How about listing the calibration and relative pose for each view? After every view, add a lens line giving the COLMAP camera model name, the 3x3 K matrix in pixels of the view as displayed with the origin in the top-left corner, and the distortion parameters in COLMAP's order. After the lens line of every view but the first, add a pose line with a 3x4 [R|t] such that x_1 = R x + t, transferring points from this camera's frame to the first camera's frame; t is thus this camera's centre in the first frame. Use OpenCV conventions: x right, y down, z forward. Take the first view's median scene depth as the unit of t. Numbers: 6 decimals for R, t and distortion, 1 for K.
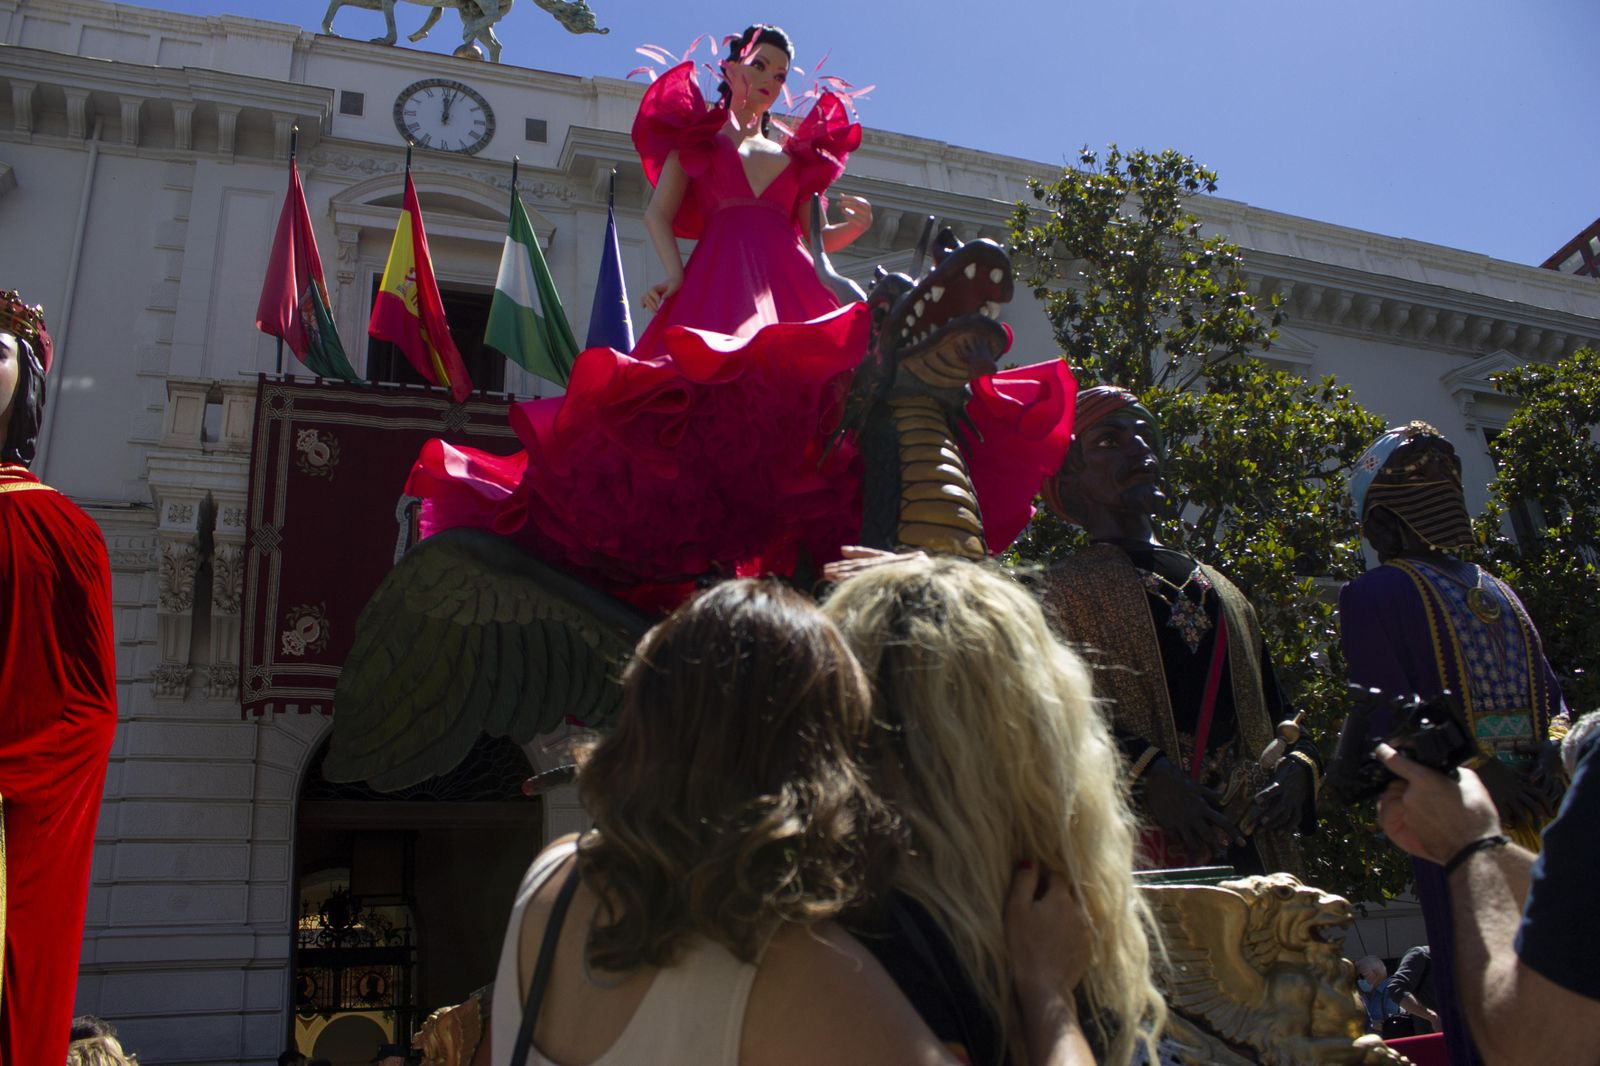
lens RADIAL K [[1343.8, 0, 800.4], [0, 1343.8, 538.1], [0, 0, 1]] dist [-0.162077, 0.150390]
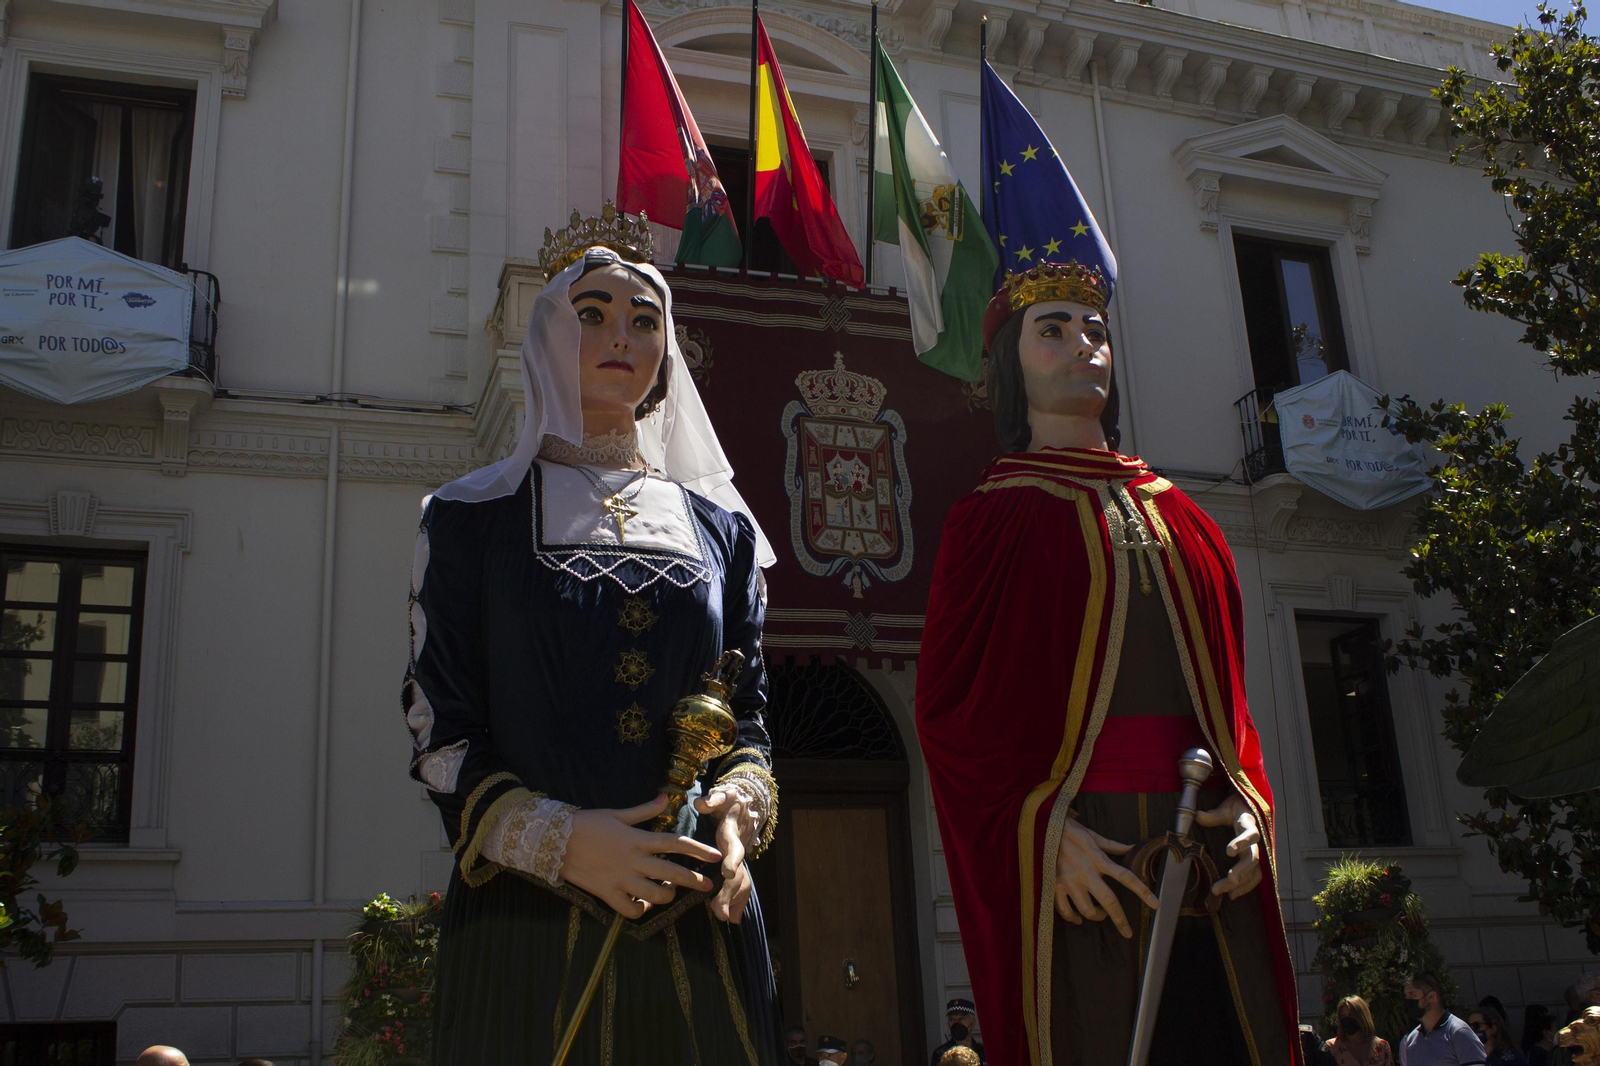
lens RADIAL K [[1671.3, 0, 781.8], [0, 1671.3, 571.3], [0, 0, 1]] dist [-0.165627, 0.213026]
pose [[0.999200, 0.026267, -0.030143, -0.269250], [-0.023407, 0.995521, 0.091602, -0.024573], [0.032414, -0.090823, 0.995339, -0.081934]]
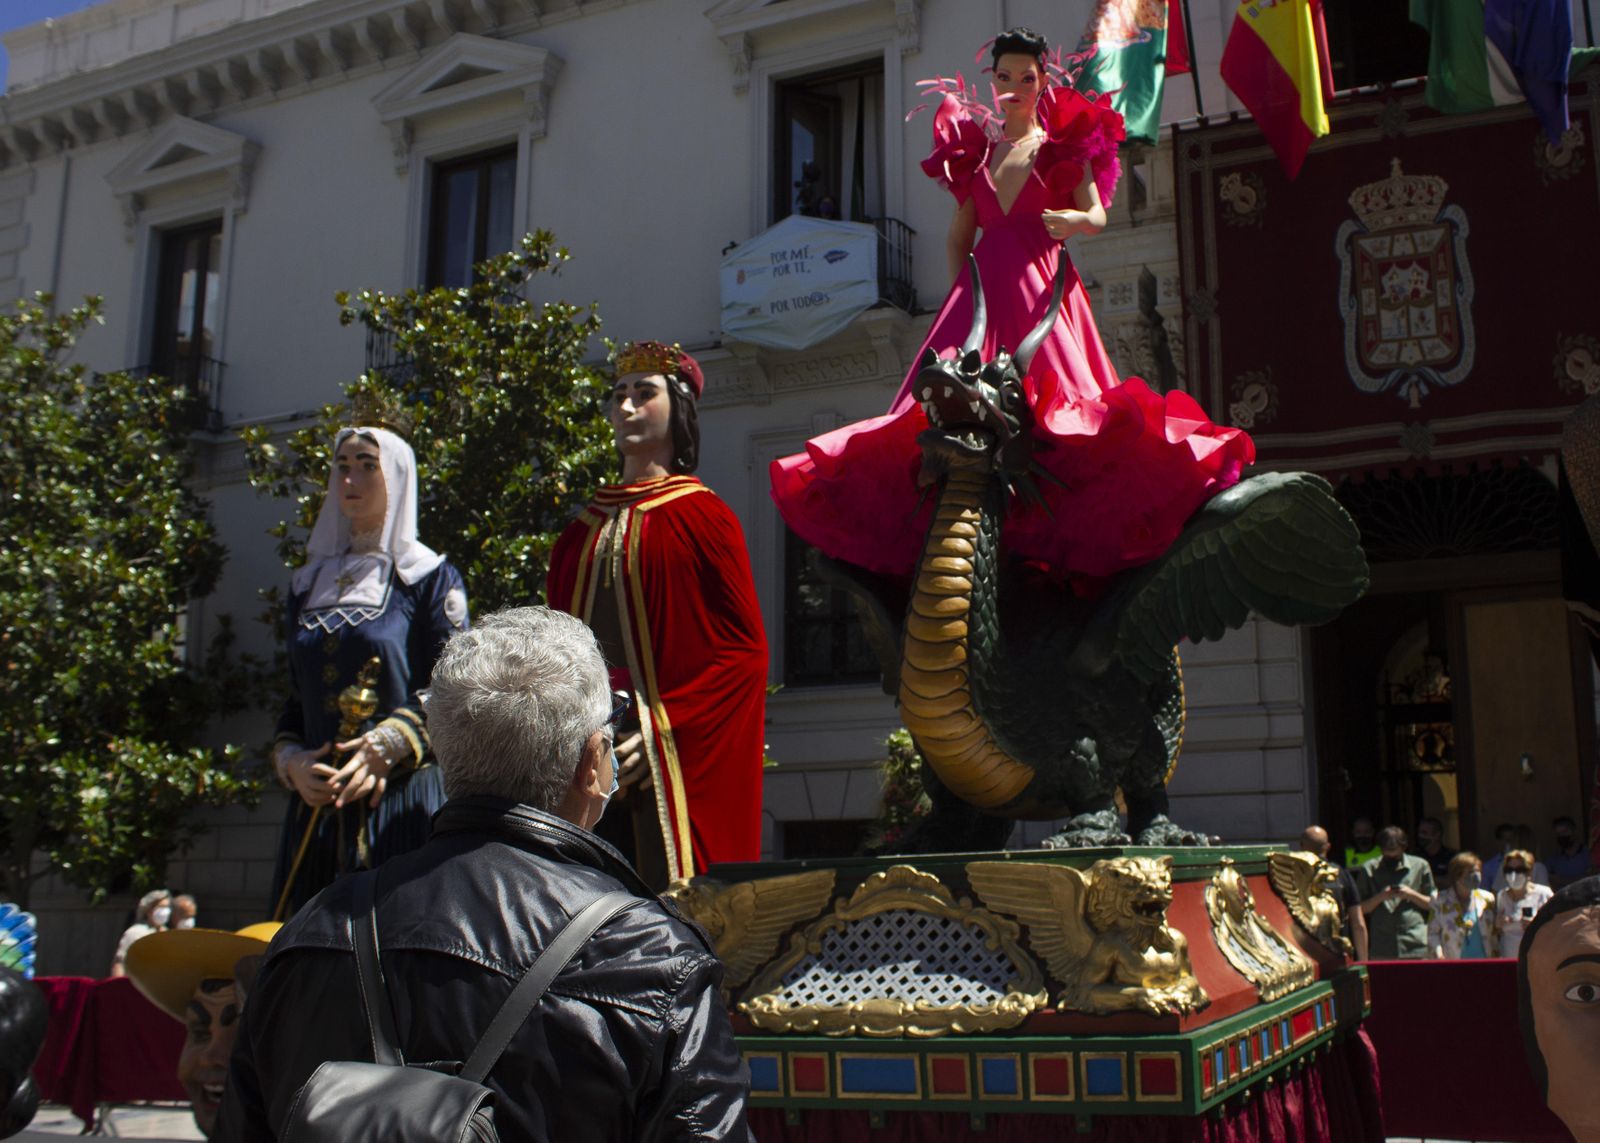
lens RADIAL K [[1751.6, 0, 894.5], [0, 1751.6, 569.4], [0, 0, 1]] dist [-0.151446, 0.159678]
pose [[0.718818, -0.050242, -0.693380, 0.267854], [0.223938, 0.960957, 0.162523, -0.066862], [0.658143, -0.272098, 0.702004, -0.054962]]
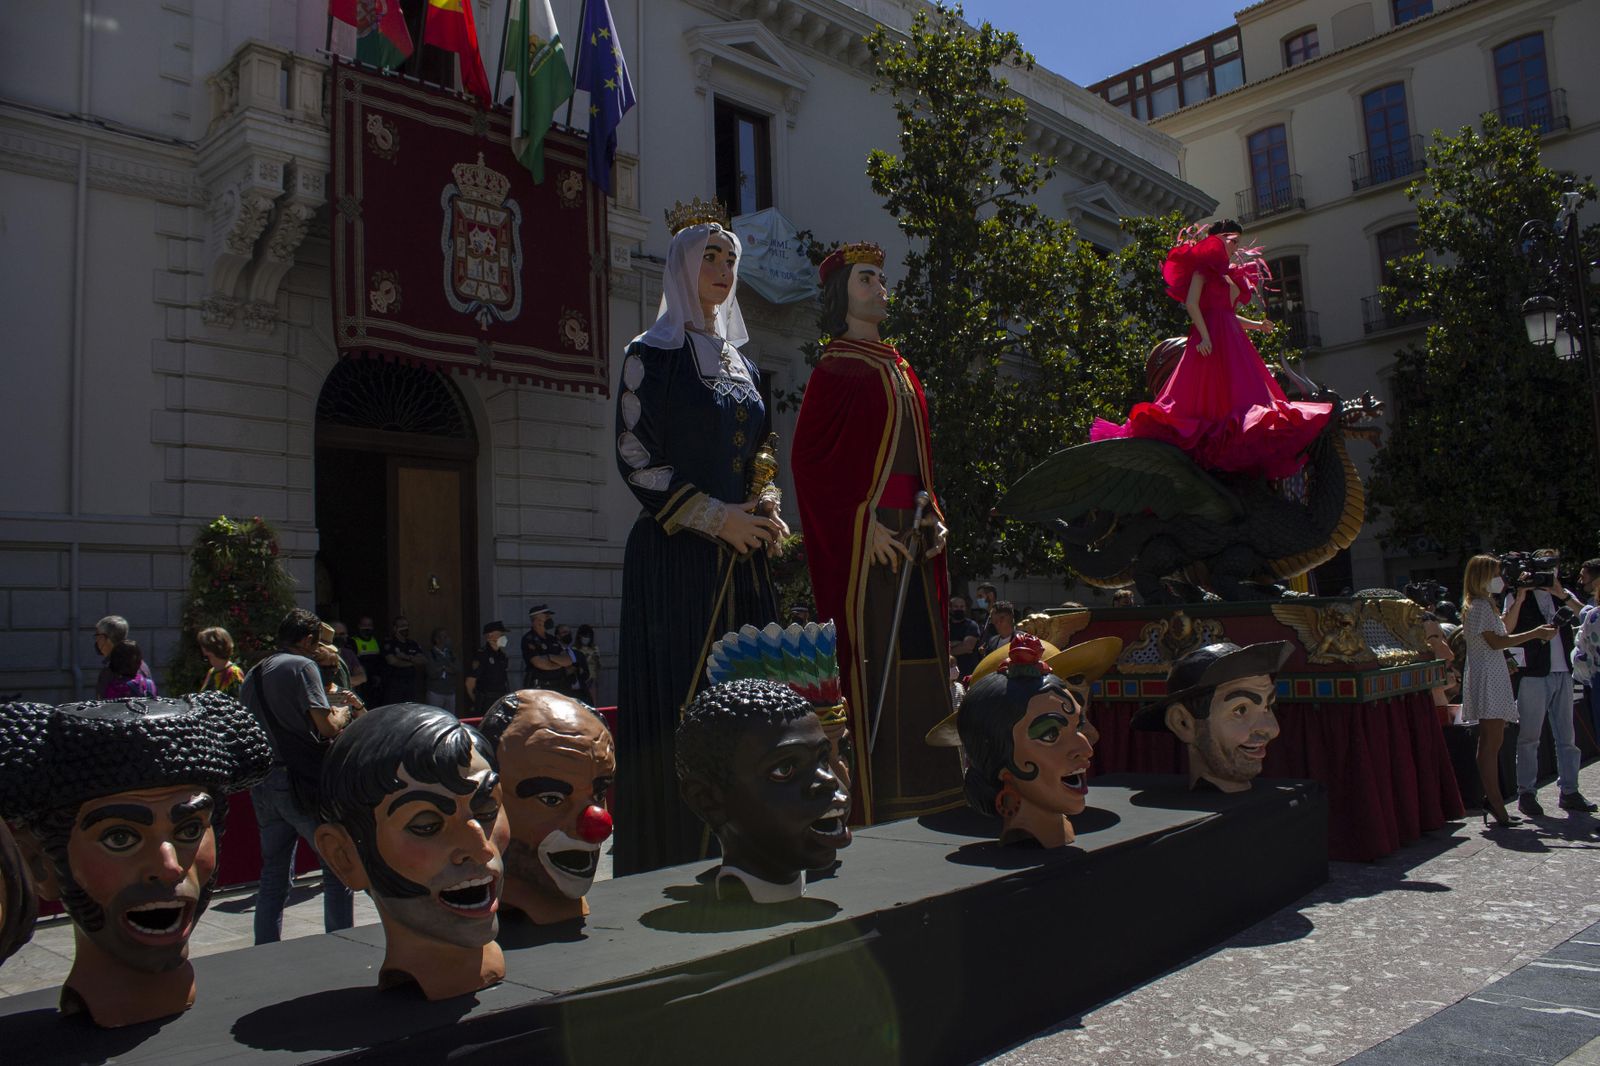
lens RADIAL K [[1357.8, 0, 800.0], [0, 1357.8, 533.0], [0, 0, 1]] dist [-0.165335, 0.174459]
pose [[0.890119, 0.091218, 0.446507, -0.527028], [-0.208598, 0.952653, 0.221224, -0.067634], [-0.405186, -0.290055, 0.867002, -0.271200]]
